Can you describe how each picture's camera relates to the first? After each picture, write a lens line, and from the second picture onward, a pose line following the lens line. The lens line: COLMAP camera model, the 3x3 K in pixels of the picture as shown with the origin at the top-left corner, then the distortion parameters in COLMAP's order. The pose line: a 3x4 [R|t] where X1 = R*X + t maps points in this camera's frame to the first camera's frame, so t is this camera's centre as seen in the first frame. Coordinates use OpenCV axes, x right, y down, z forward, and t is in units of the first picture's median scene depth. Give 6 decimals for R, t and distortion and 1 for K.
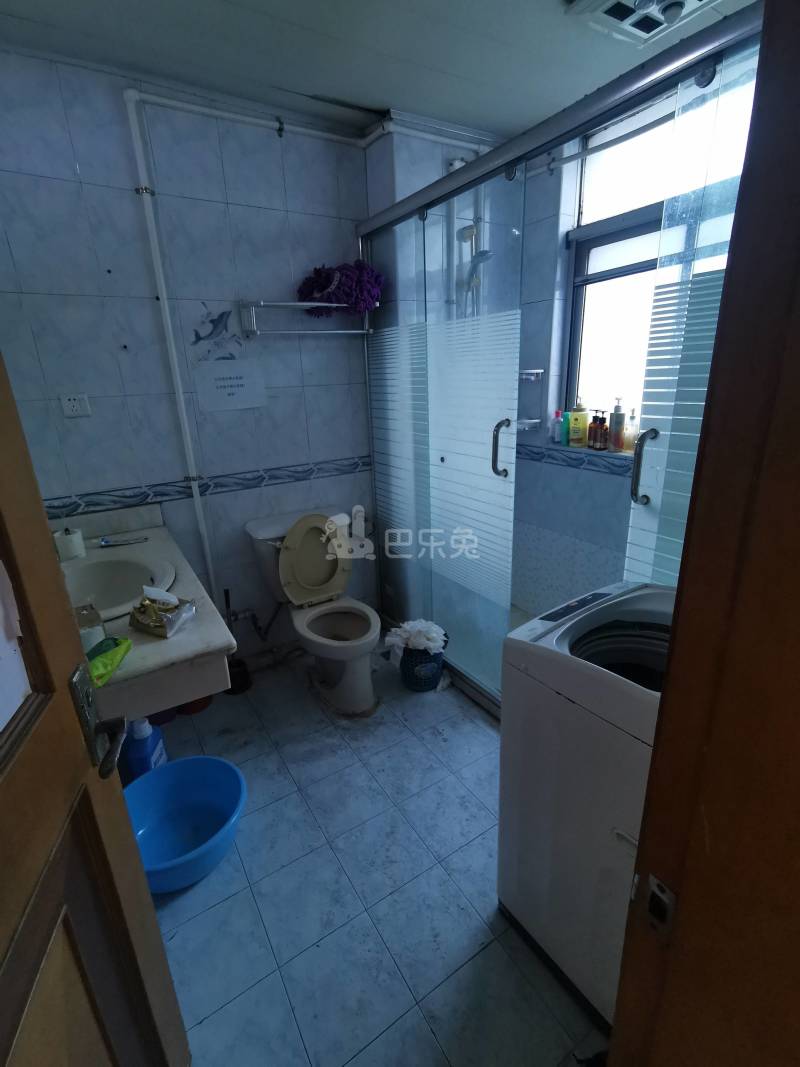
lens RADIAL K [[496.8, 0, 400.5], [0, 496.8, 531.3], [0, 0, 1]] dist [-0.011185, 0.014647]
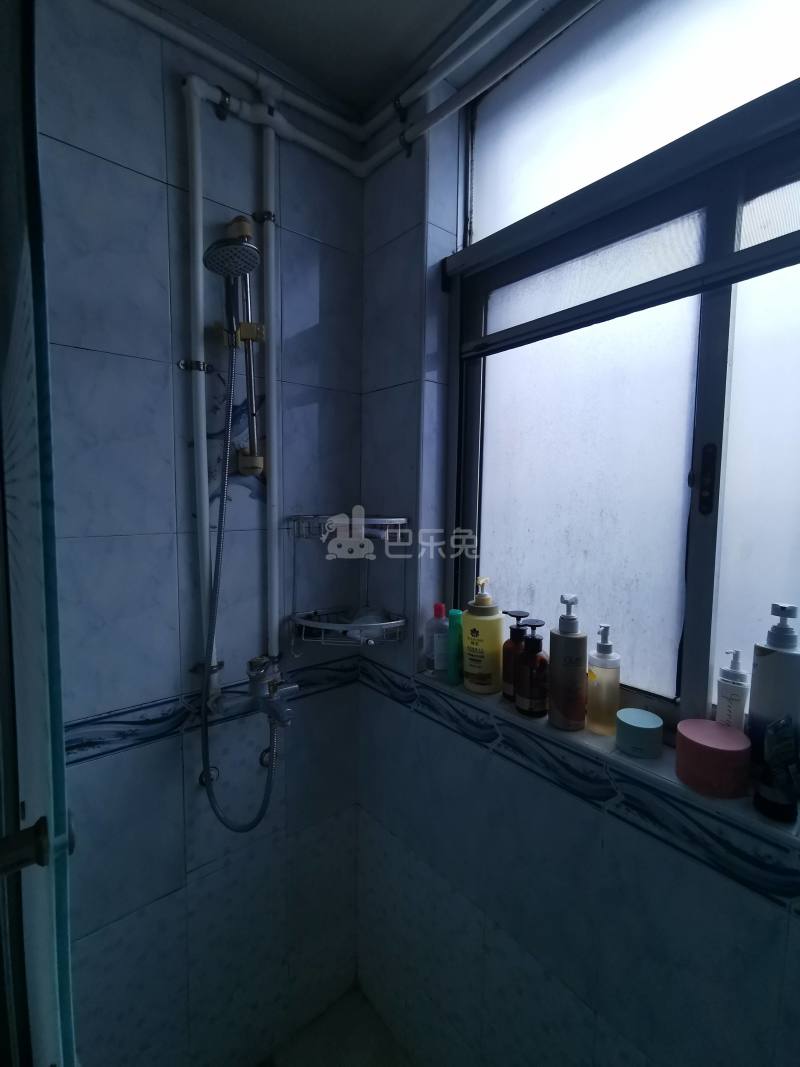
lens RADIAL K [[496.8, 0, 400.5], [0, 496.8, 531.3], [0, 0, 1]] dist [-0.011185, 0.014647]
pose [[0.990055, 0.039070, 0.135146, 0.258134], [-0.005054, 0.969919, -0.243374, -0.234197], [-0.140589, 0.240271, 0.960471, 0.645634]]
